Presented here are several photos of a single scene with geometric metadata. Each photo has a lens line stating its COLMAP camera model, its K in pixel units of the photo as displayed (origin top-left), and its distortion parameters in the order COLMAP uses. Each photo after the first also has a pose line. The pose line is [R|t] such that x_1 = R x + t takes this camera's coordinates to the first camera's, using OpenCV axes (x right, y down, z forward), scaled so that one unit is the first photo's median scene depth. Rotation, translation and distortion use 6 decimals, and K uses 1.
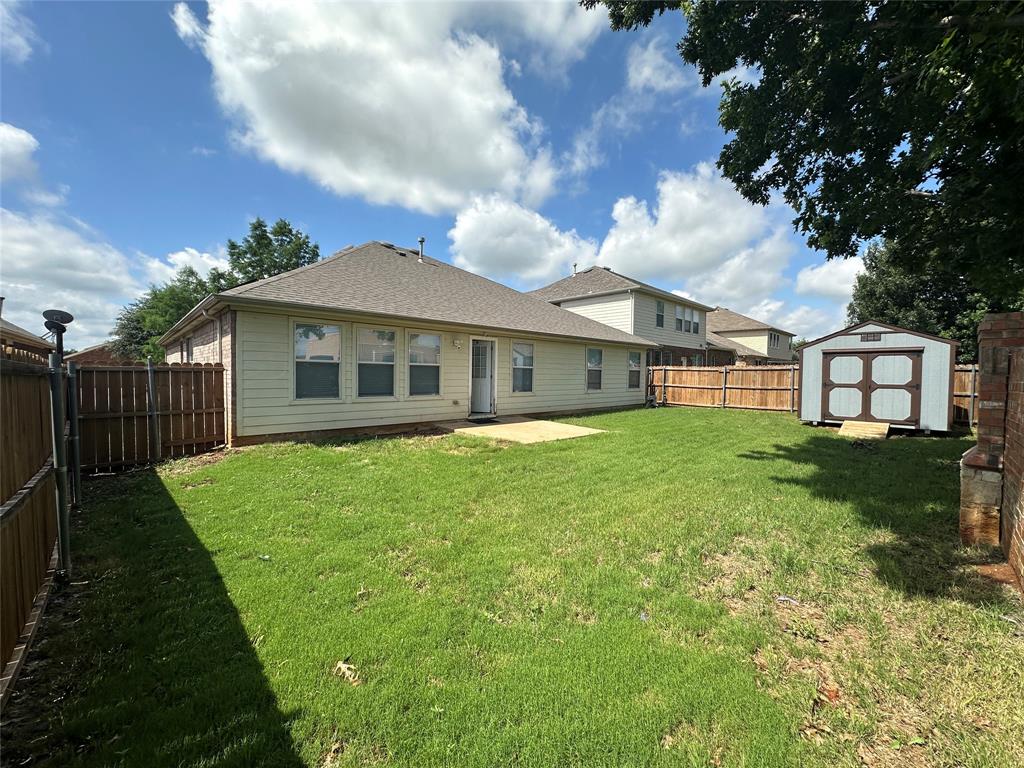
lens RADIAL K [[407.1, 0, 512.4], [0, 407.1, 386.9], [0, 0, 1]] dist [-0.006989, 0.000594]
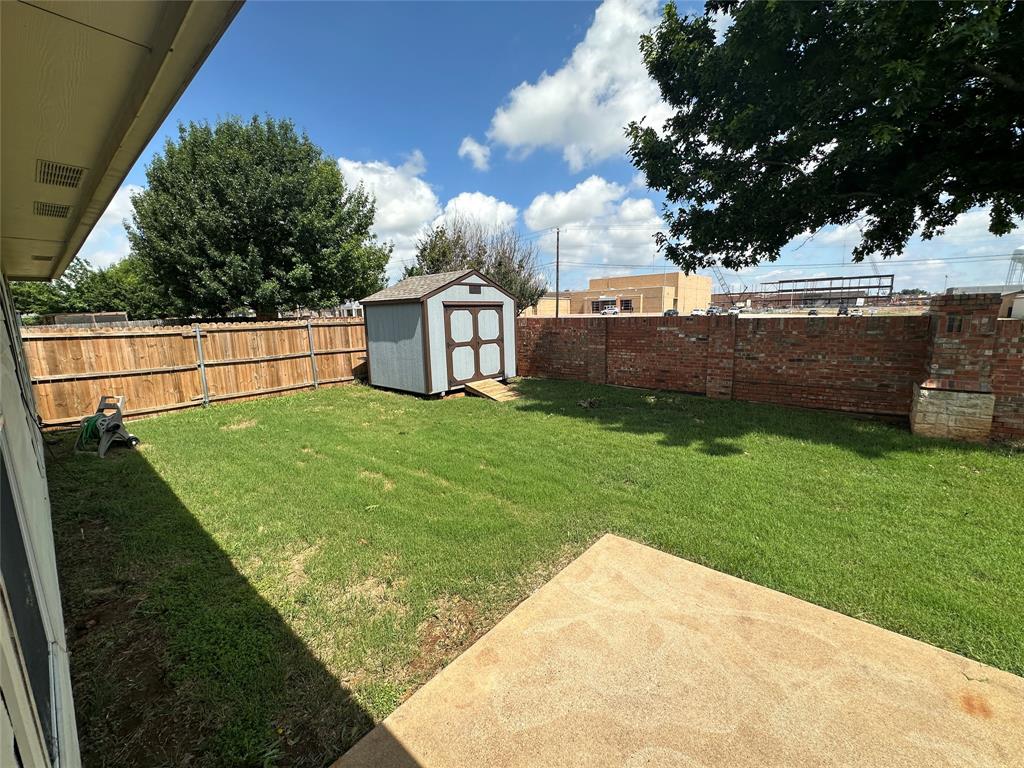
lens RADIAL K [[407.1, 0, 508.1], [0, 407.1, 383.1], [0, 0, 1]] dist [-0.006989, 0.000594]
pose [[-0.095774, -0.174056, 0.980067, -0.054937], [0.057638, 0.981972, 0.180027, -0.071416], [-0.993733, 0.073731, -0.084015, 0.973326]]
